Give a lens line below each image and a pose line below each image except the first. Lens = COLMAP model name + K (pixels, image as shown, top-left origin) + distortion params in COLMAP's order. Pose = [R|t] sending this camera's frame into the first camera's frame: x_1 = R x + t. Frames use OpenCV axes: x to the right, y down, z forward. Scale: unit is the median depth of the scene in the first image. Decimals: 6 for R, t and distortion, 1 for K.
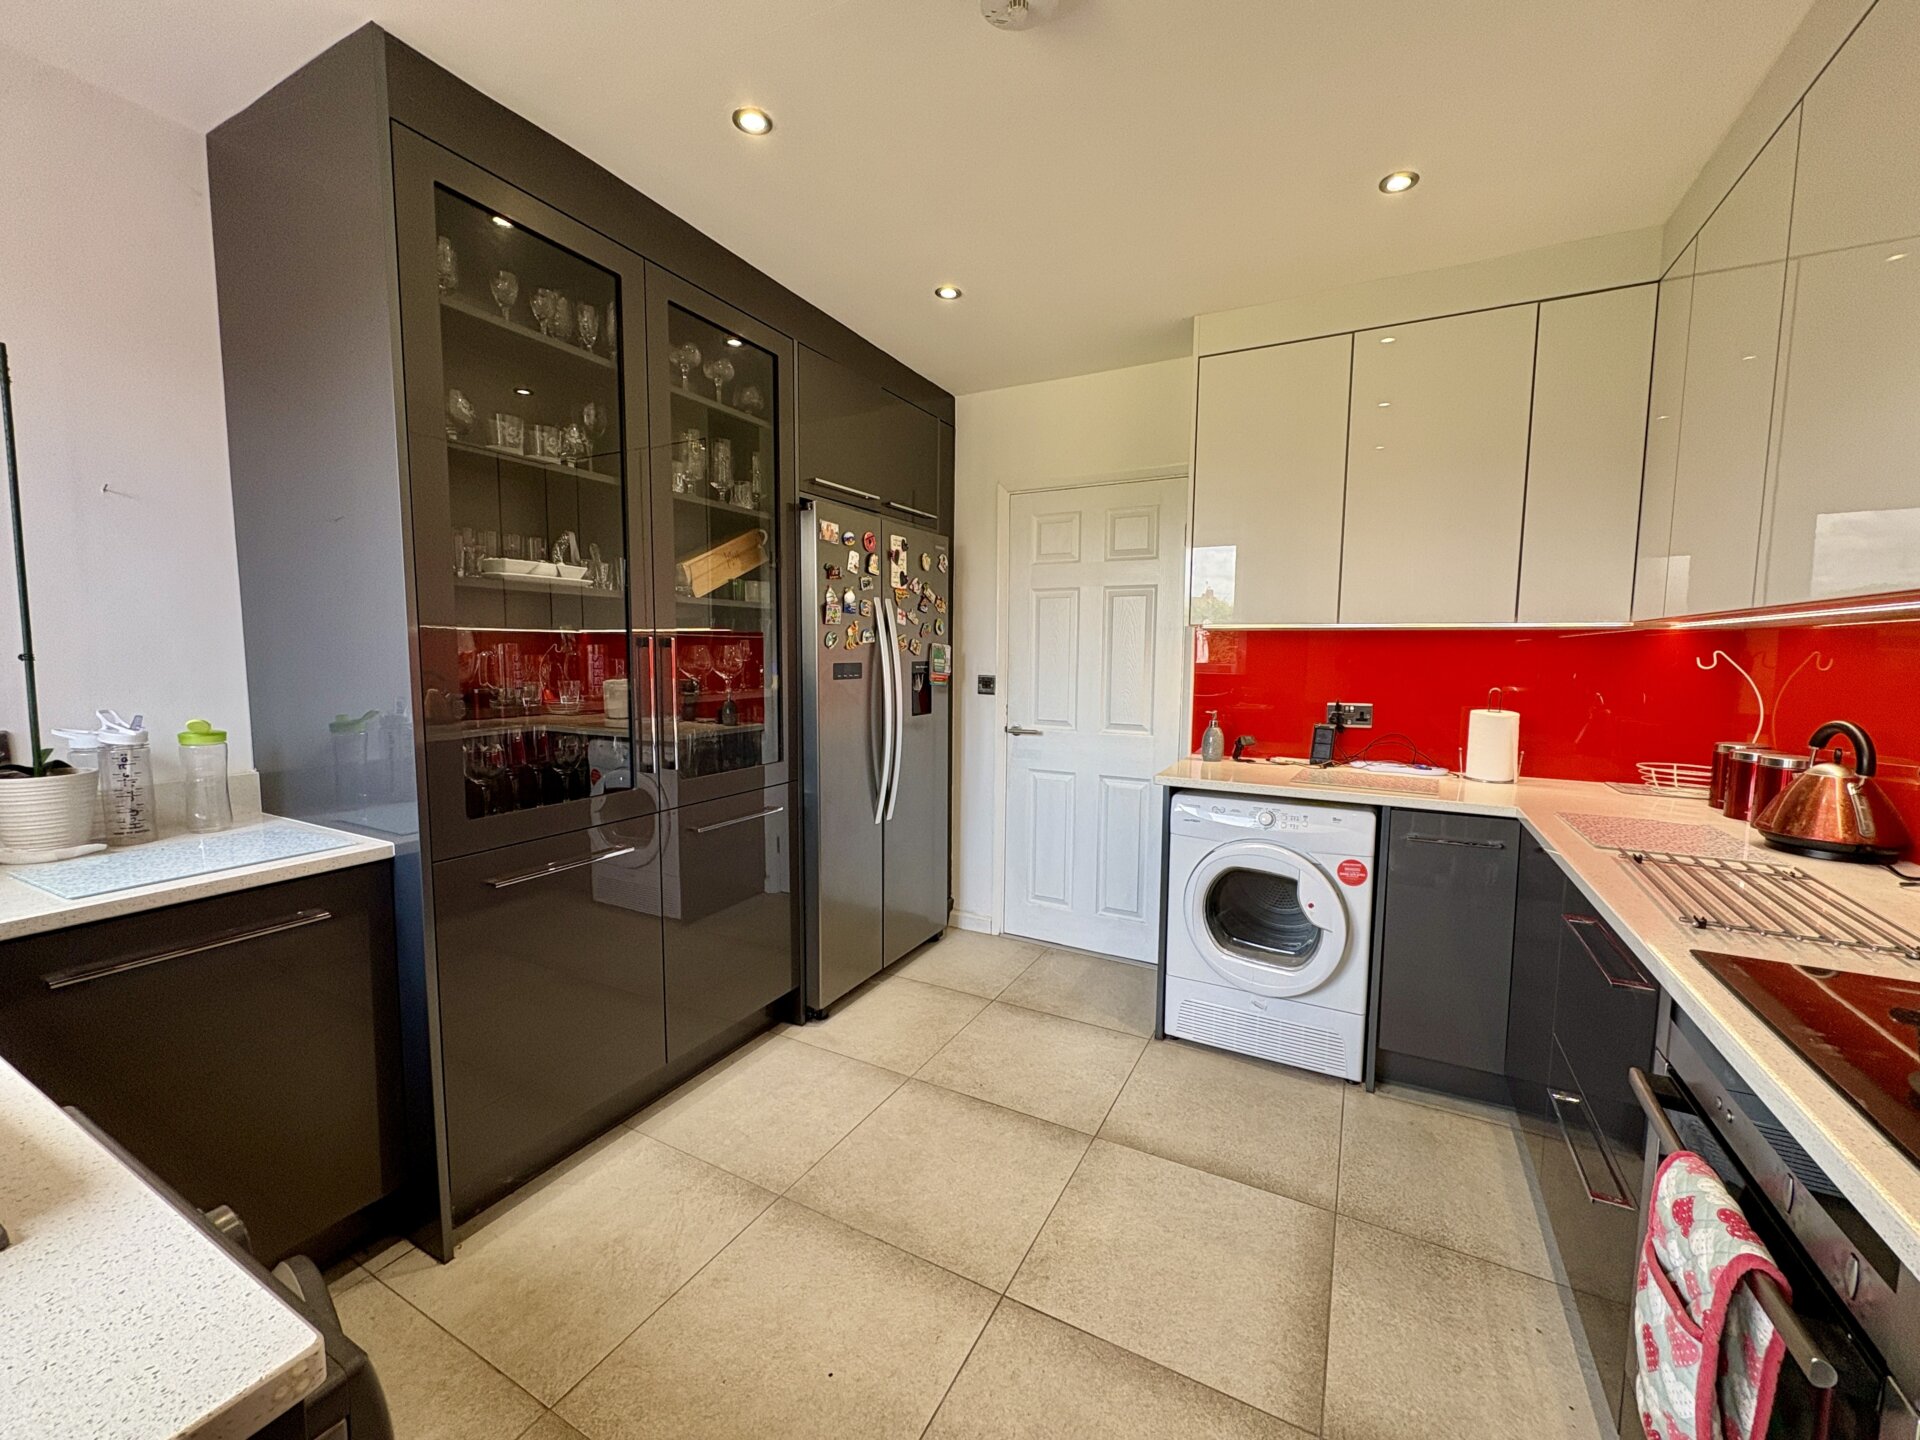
lens RADIAL K [[773.0, 0, 955.7], [0, 773.0, 712.0], [0, 0, 1]] dist [0.009360, 0.000056]
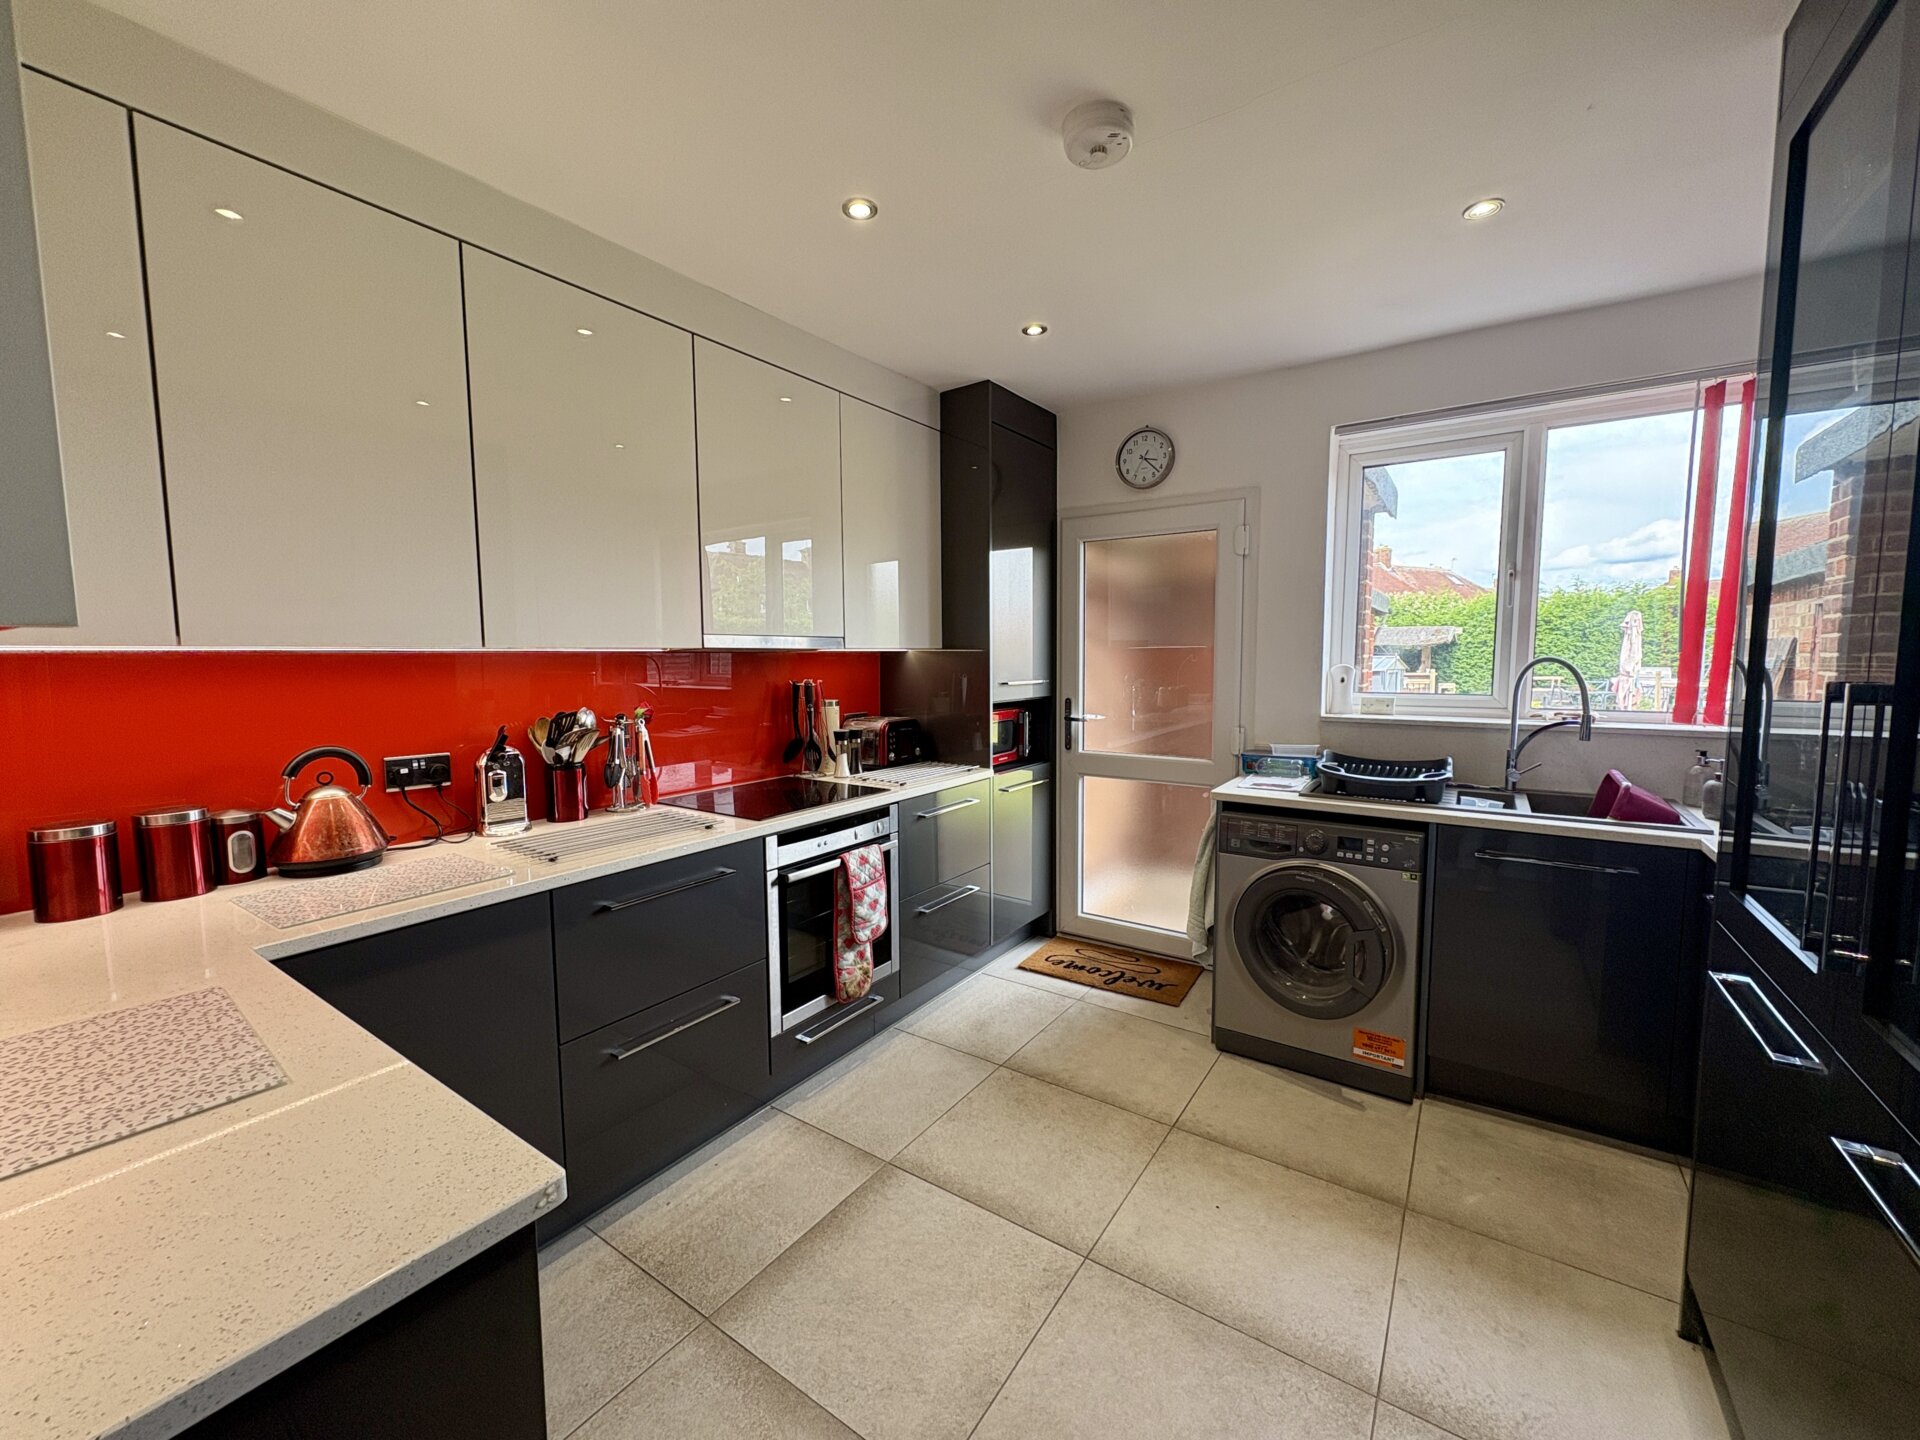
lens RADIAL K [[773.0, 0, 969.5], [0, 773.0, 724.0], [0, 0, 1]] dist [0.009360, 0.000056]
pose [[-0.996276, -0.017840, 0.084359, 0.140704], [-0.002831, 0.984601, 0.174794, -0.191028], [-0.086179, 0.173904, -0.980984, 1.869610]]
